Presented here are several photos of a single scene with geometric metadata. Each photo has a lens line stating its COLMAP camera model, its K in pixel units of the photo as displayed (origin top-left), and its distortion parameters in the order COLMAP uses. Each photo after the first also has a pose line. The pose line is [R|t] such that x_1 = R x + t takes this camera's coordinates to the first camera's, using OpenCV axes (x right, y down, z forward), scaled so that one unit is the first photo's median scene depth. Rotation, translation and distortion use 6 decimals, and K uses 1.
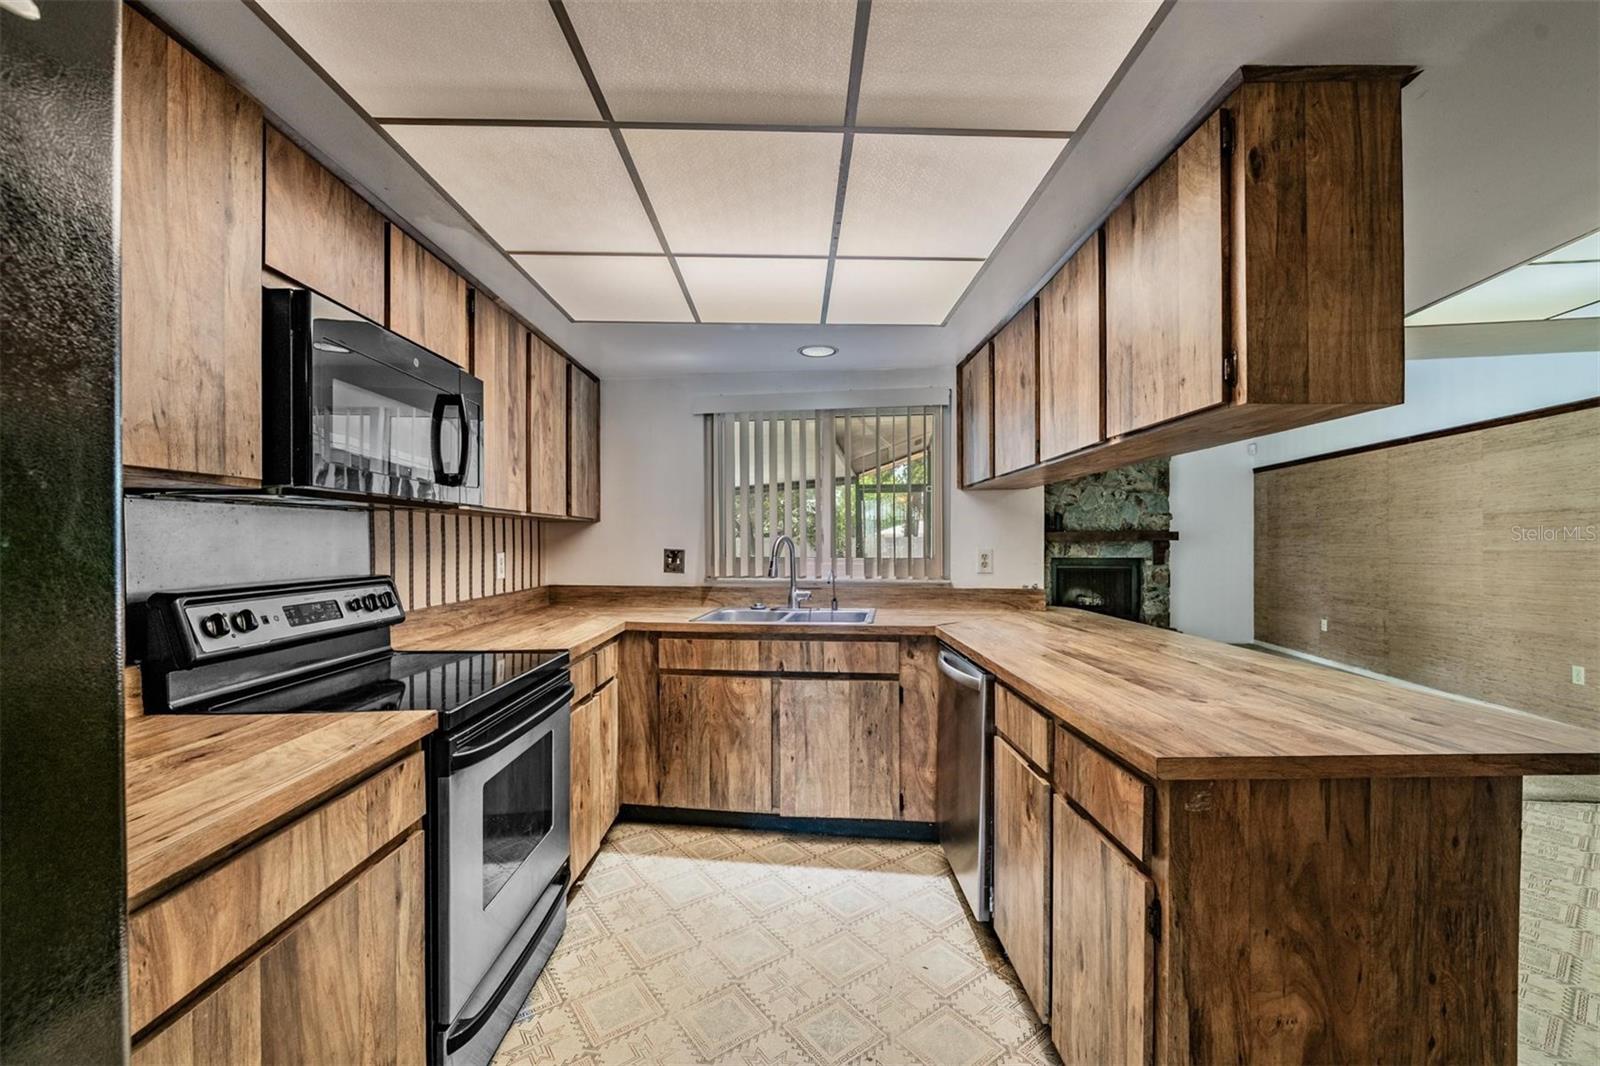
lens RADIAL K [[674.7, 0, 805.0], [0, 674.7, 546.1], [0, 0, 1]] dist [0.000822, -0.006133]
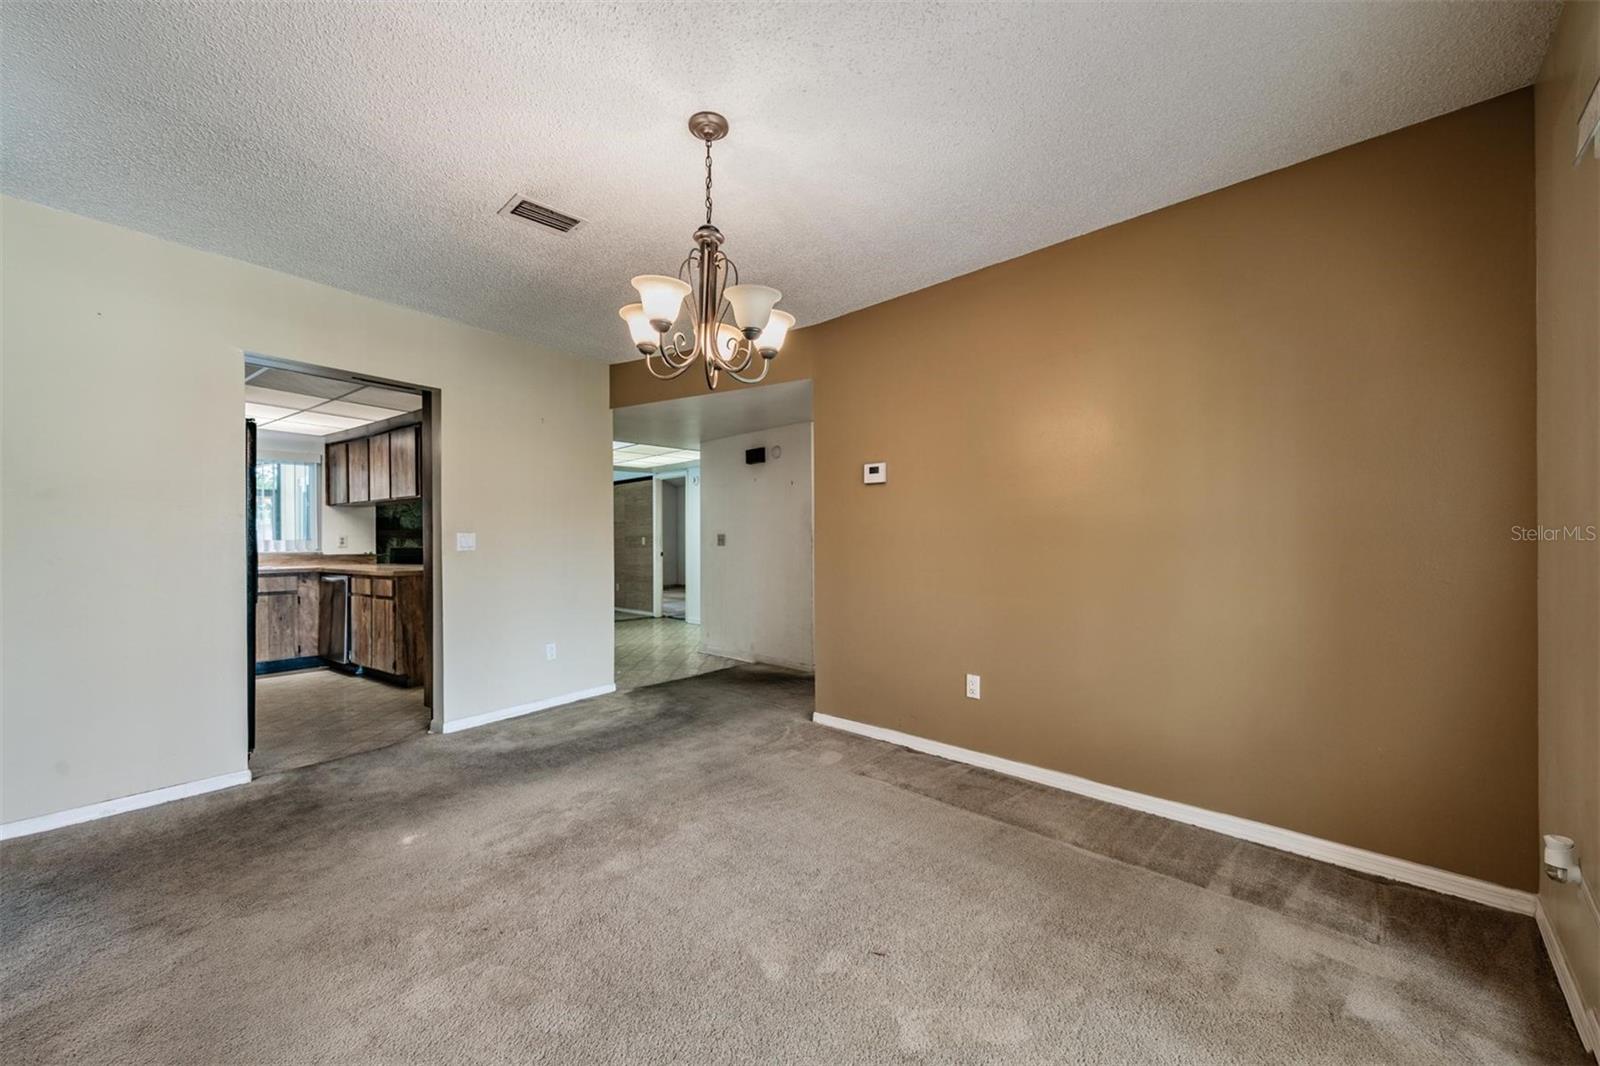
lens RADIAL K [[664.8, 0, 830.5], [0, 664.8, 542.7], [0, 0, 1]] dist [0.000542, 0.000113]
pose [[0.609464, -0.001203, 0.792813, -0.515536], [0.009119, 0.999943, -0.005493, 0.062093], [-0.792761, 0.010577, 0.609441, -1.678958]]
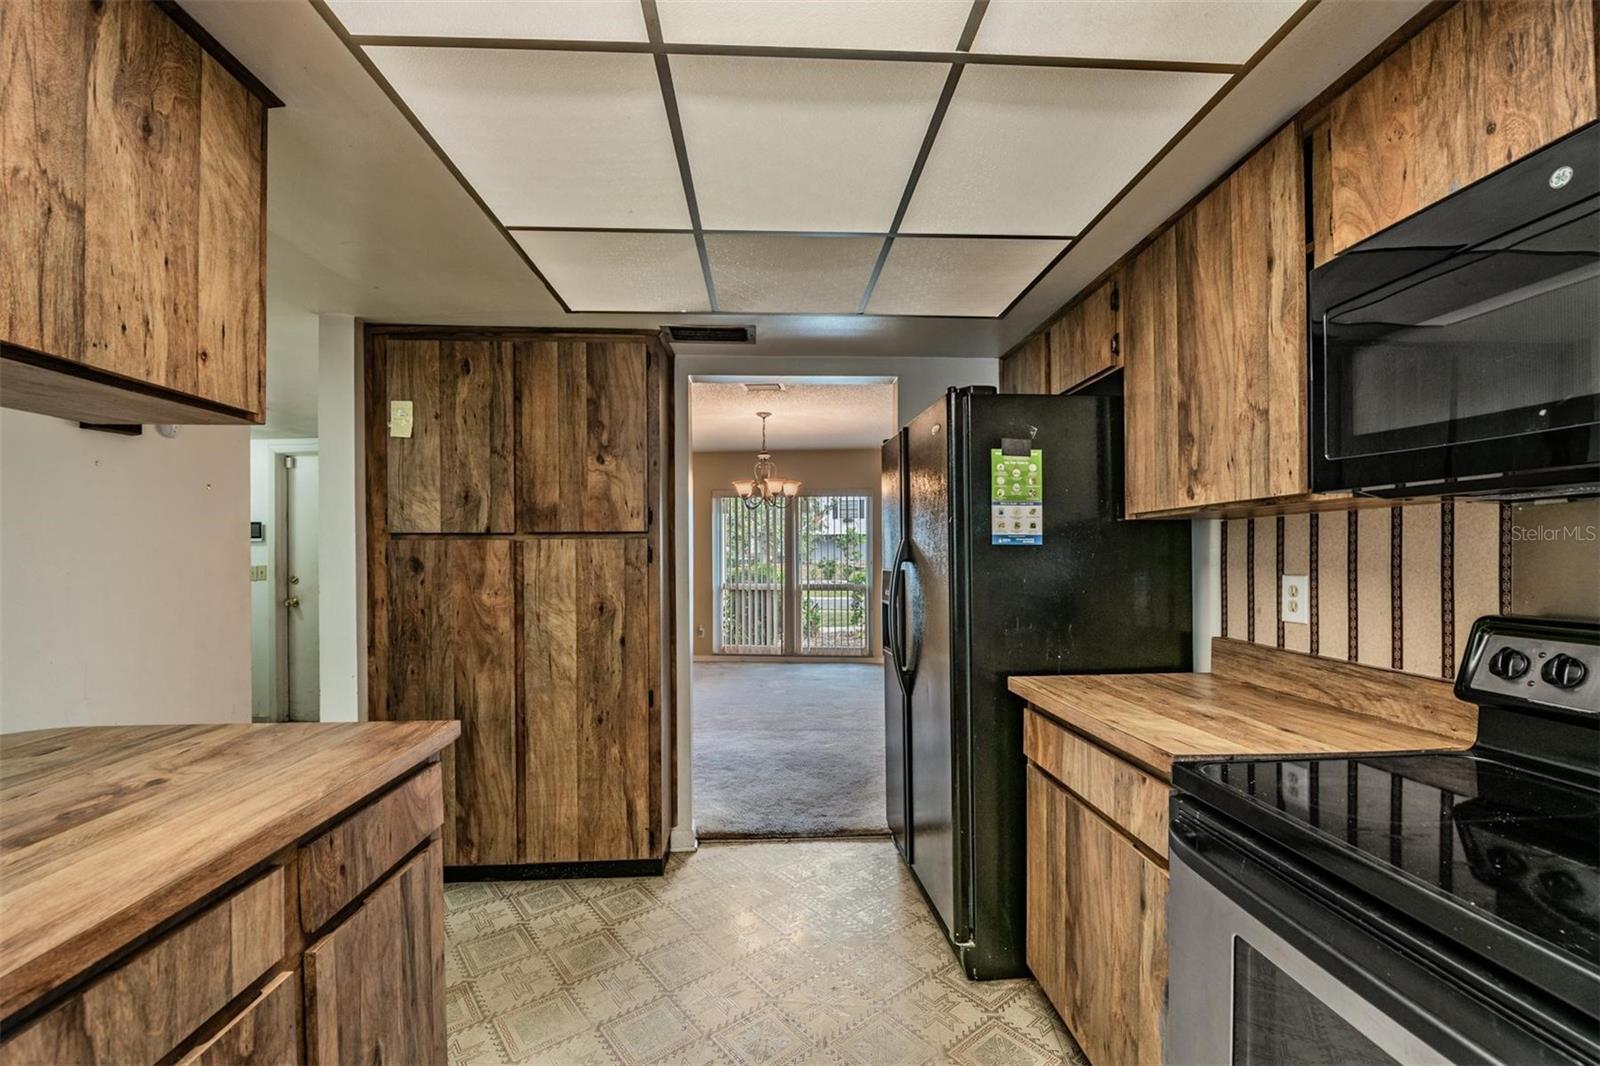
lens RADIAL K [[640.3, 0, 766.9], [0, 640.3, 549.8], [0, 0, 1]] dist [-0.002024, -0.000353]
pose [[-0.999943, 0.010314, 0.002656, -0.010300], [0.010312, 0.999947, -0.000760, -0.010716], [-0.002663, -0.000733, -0.999996, 0.904531]]
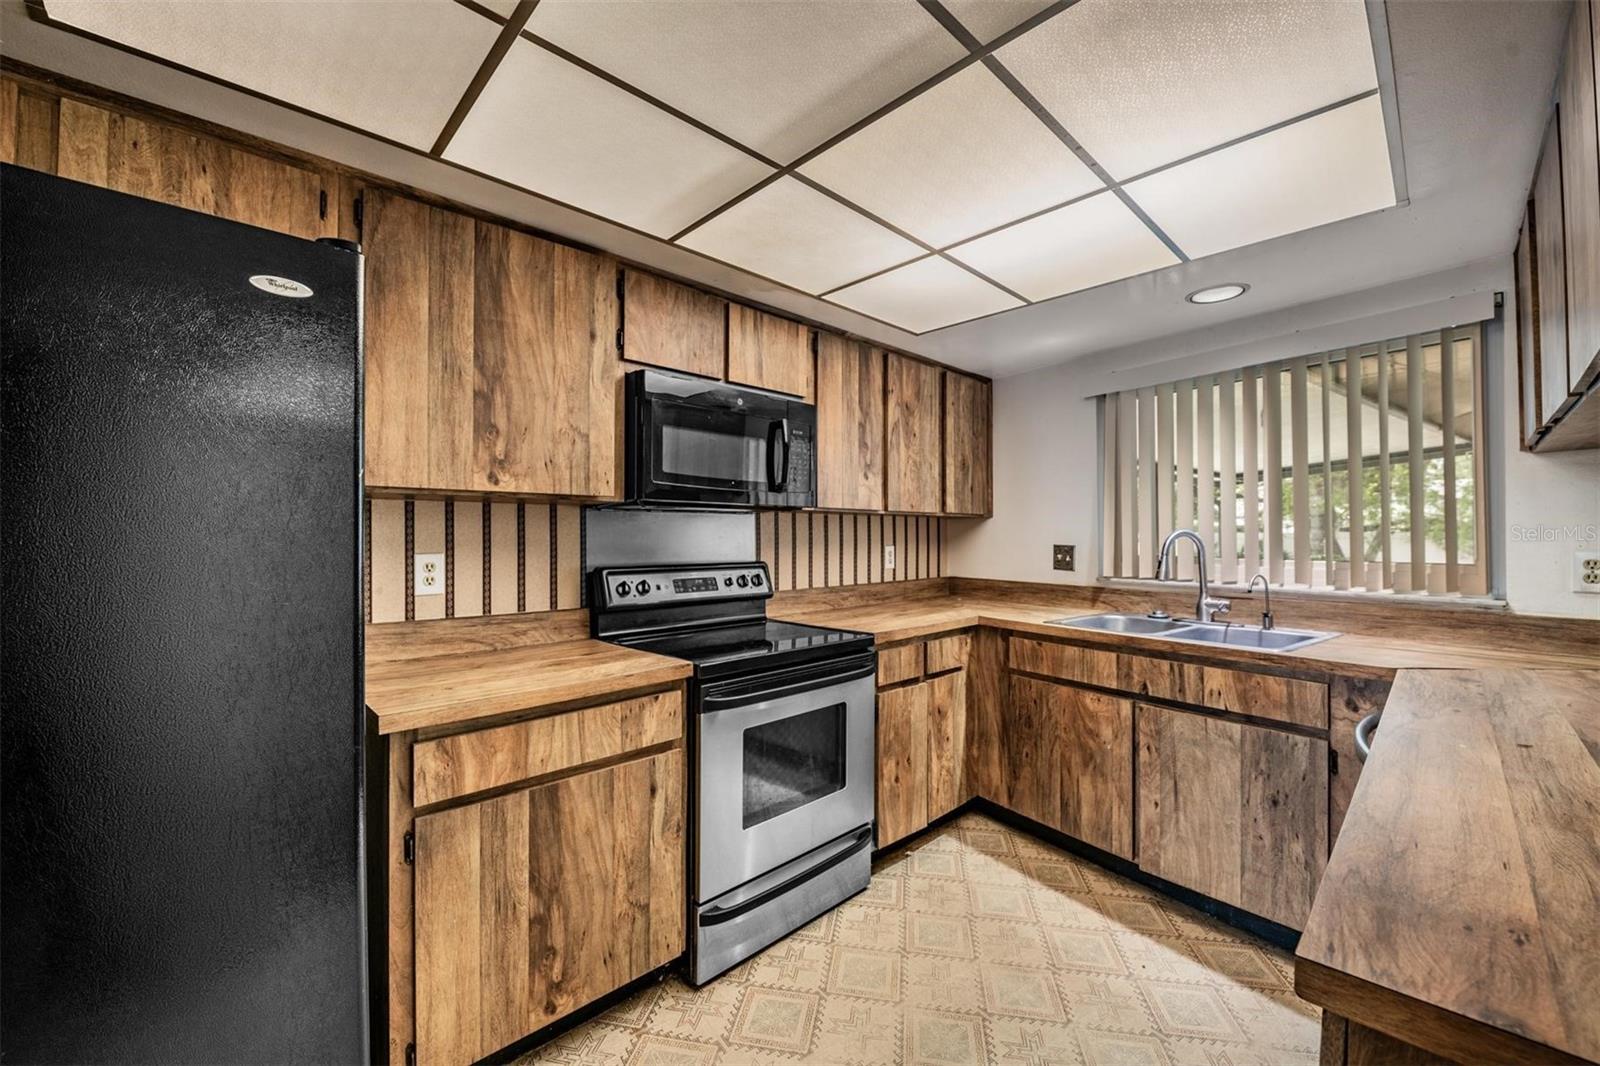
lens RADIAL K [[626.3, 0, 764.5], [0, 626.3, 530.1], [0, 0, 1]] dist [-0.009721, -0.005519]
pose [[0.647040, -0.004681, -0.762441, 0.247415], [-0.007684, 0.999890, -0.012659, -0.002215], [0.762417, 0.014049, 0.646933, 0.150858]]
